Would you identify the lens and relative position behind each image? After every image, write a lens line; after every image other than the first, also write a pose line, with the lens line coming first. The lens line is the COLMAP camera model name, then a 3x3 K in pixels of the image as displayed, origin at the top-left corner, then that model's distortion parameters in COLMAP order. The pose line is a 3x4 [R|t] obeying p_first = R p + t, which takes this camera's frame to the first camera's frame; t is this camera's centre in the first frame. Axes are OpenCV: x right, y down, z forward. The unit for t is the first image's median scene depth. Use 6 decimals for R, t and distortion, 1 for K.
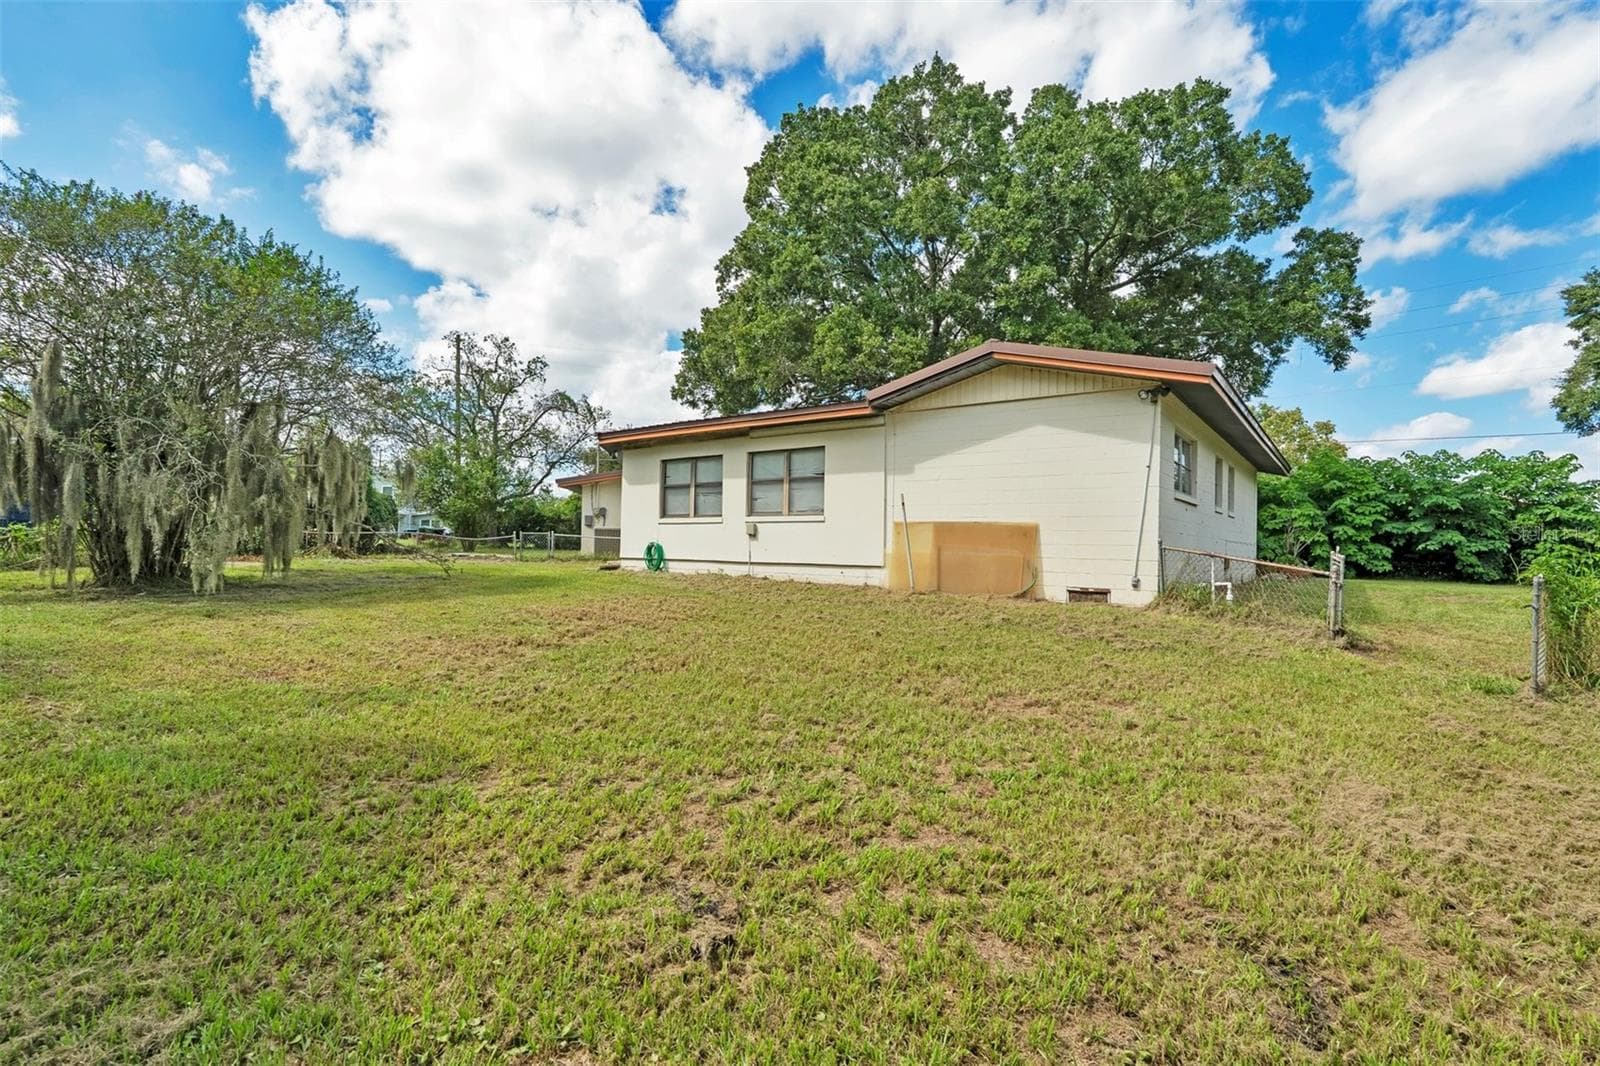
lens RADIAL K [[742.4, 0, 800.0], [0, 742.4, 533.0], [0, 0, 1]] dist [-0.000531, 0.000263]
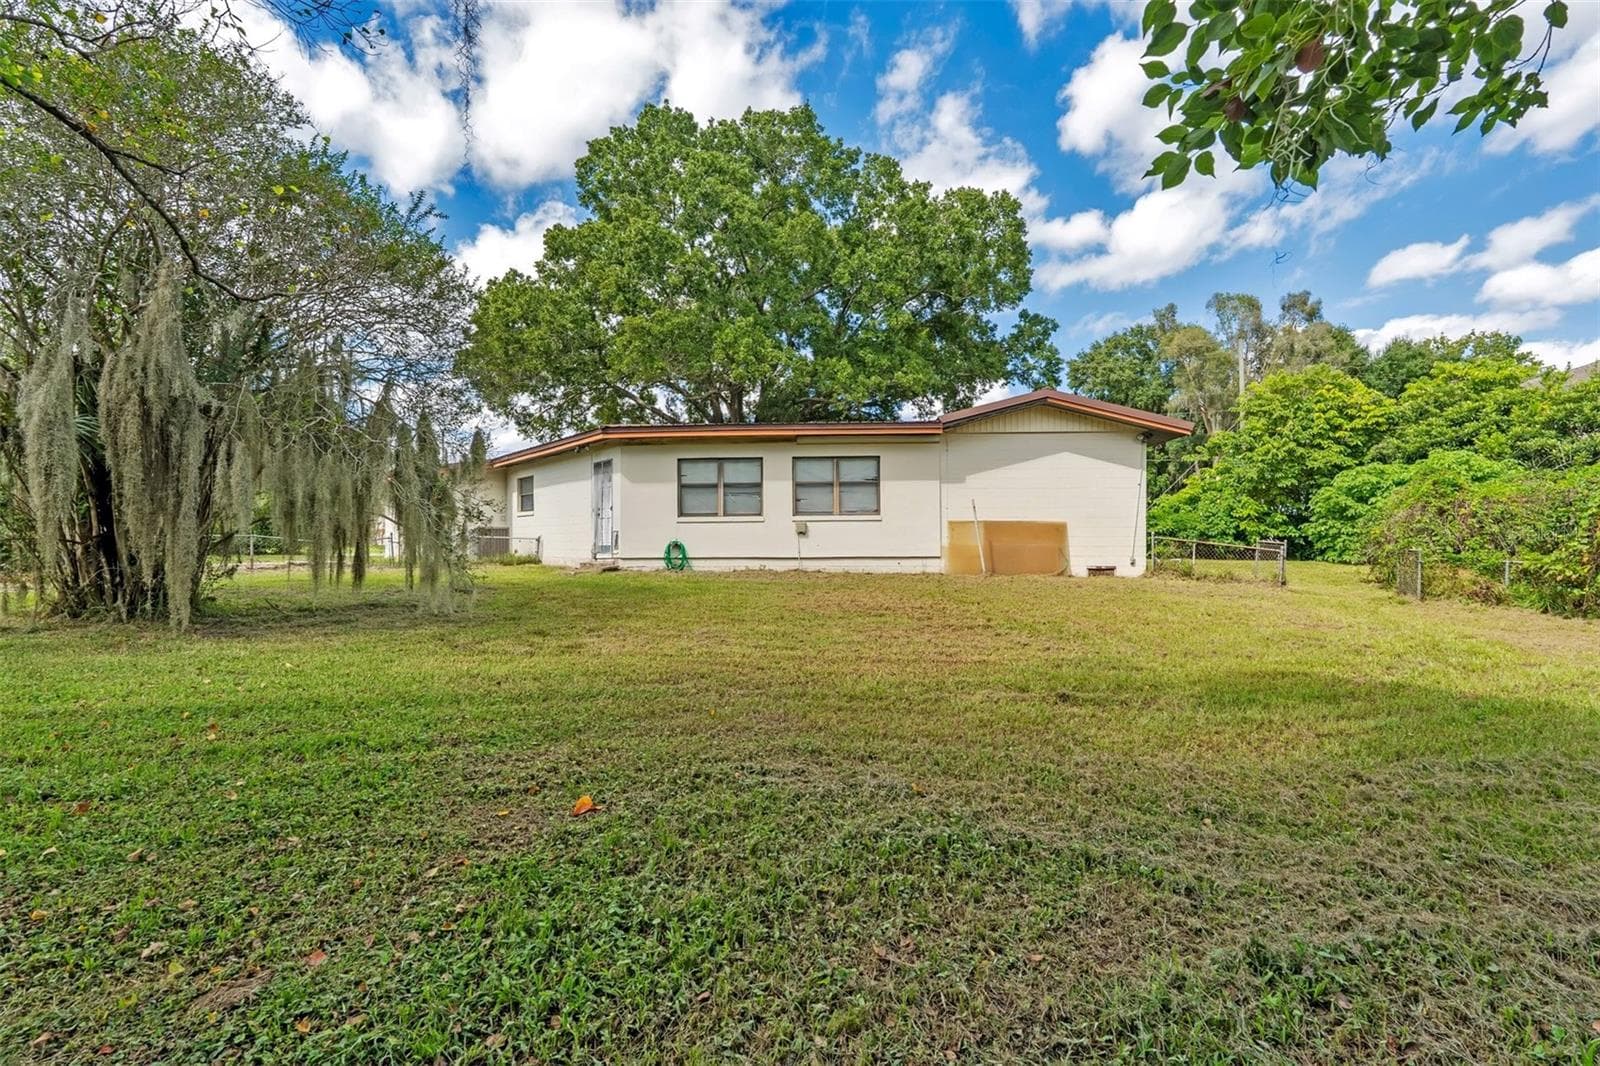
lens RADIAL K [[742.4, 0, 800.0], [0, 742.4, 533.0], [0, 0, 1]] dist [-0.000531, 0.000263]
pose [[0.828658, -0.015004, 0.559554, -0.687243], [0.008421, 0.999862, 0.014339, -0.012979], [-0.559692, -0.007170, 0.828670, 0.090069]]
